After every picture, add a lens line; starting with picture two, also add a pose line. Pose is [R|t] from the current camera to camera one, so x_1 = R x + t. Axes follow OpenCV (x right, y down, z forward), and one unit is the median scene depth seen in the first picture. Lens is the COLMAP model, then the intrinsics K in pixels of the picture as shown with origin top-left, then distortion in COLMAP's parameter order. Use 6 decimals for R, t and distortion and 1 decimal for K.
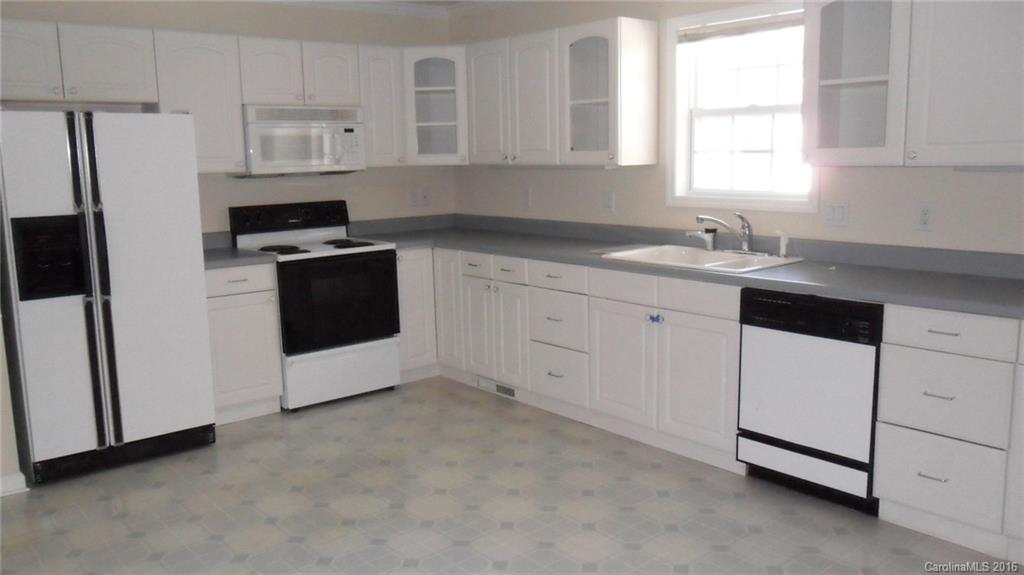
lens RADIAL K [[856.8, 0, 516.1], [0, 856.8, 285.3], [0, 0, 1]] dist [0.019746, -0.023345]
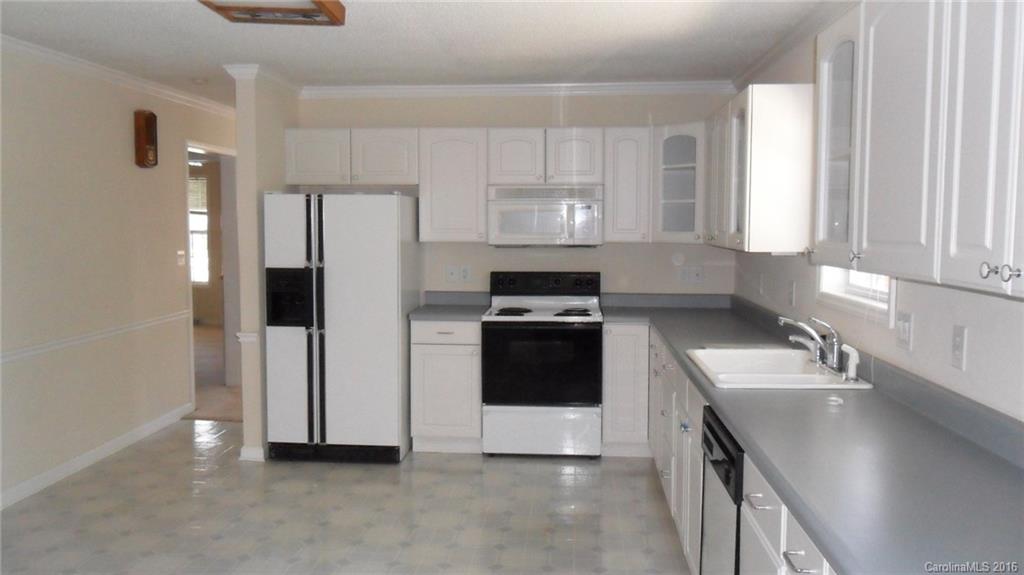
lens RADIAL K [[856.8, 0, 515.5], [0, 856.8, 291.0], [0, 0, 1]] dist [0.019746, -0.023345]
pose [[0.708621, 0.081147, -0.700907, 0.542858], [-0.128993, 0.991523, -0.015620, -0.053887], [0.693698, 0.101481, 0.713081, 0.207422]]
